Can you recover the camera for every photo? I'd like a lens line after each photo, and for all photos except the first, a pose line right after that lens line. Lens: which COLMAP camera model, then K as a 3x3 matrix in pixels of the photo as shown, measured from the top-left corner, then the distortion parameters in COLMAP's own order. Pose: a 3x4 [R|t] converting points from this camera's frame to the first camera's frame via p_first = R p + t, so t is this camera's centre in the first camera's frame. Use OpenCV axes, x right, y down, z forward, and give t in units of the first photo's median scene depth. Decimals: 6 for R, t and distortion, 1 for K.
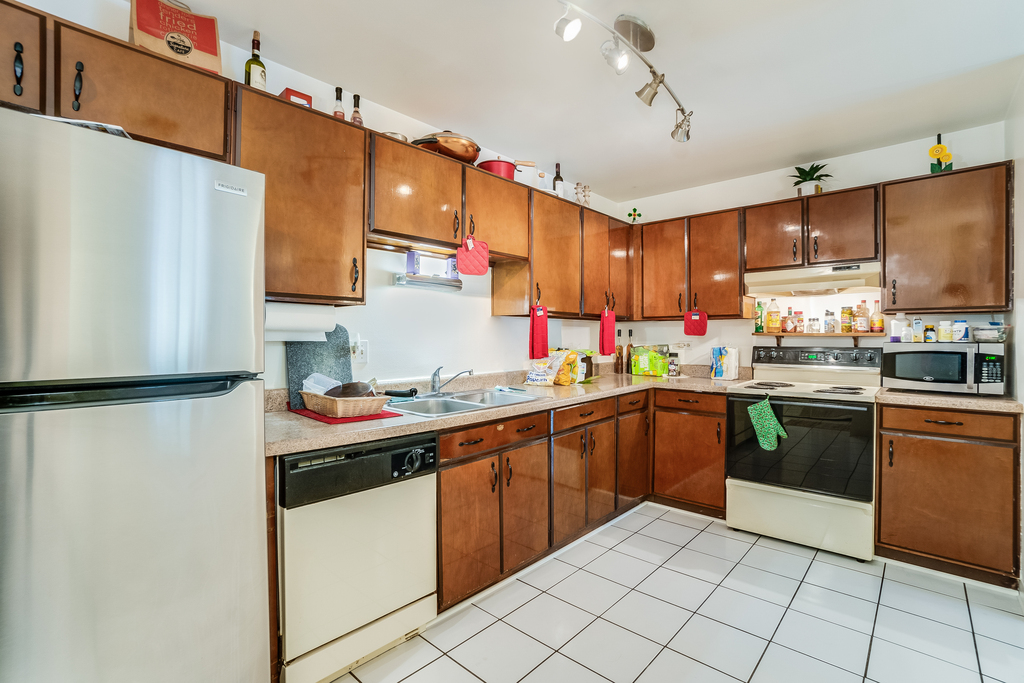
lens RADIAL K [[466.2, 0, 514.1], [0, 466.2, 335.9], [0, 0, 1]] dist [-0.068356, 0.025855]
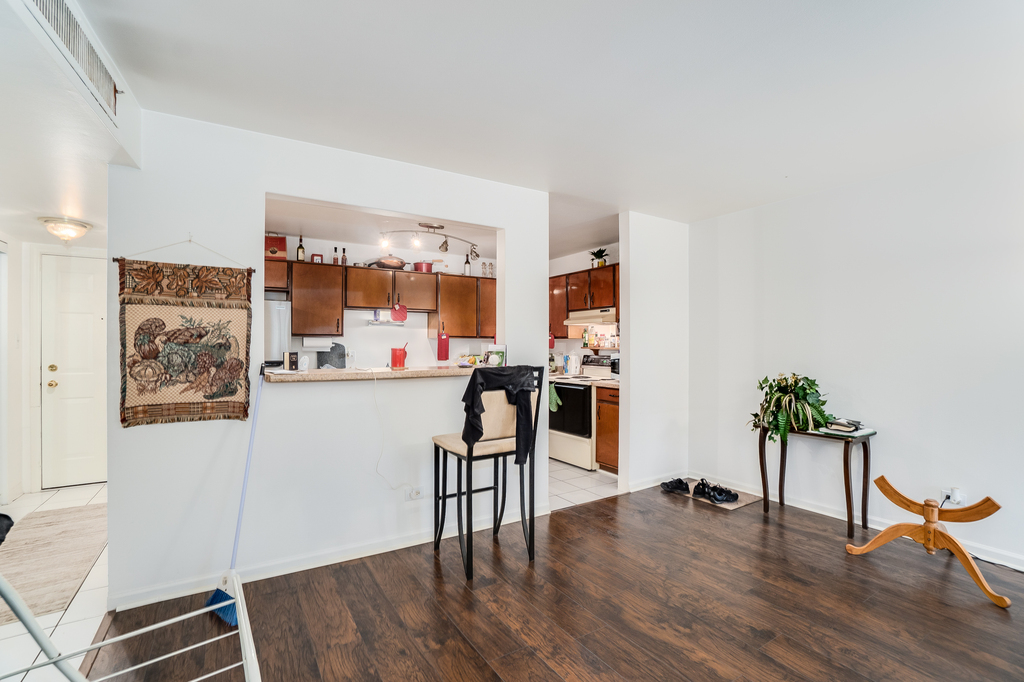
lens RADIAL K [[457.7, 0, 512.0], [0, 457.7, 341.0], [0, 0, 1]] dist [-0.062538, 0.020474]
pose [[0.964994, -0.000522, -0.262271, 0.990634], [-0.001069, 0.999982, -0.005922, -0.025594], [0.262270, 0.005995, 0.964976, -0.928772]]
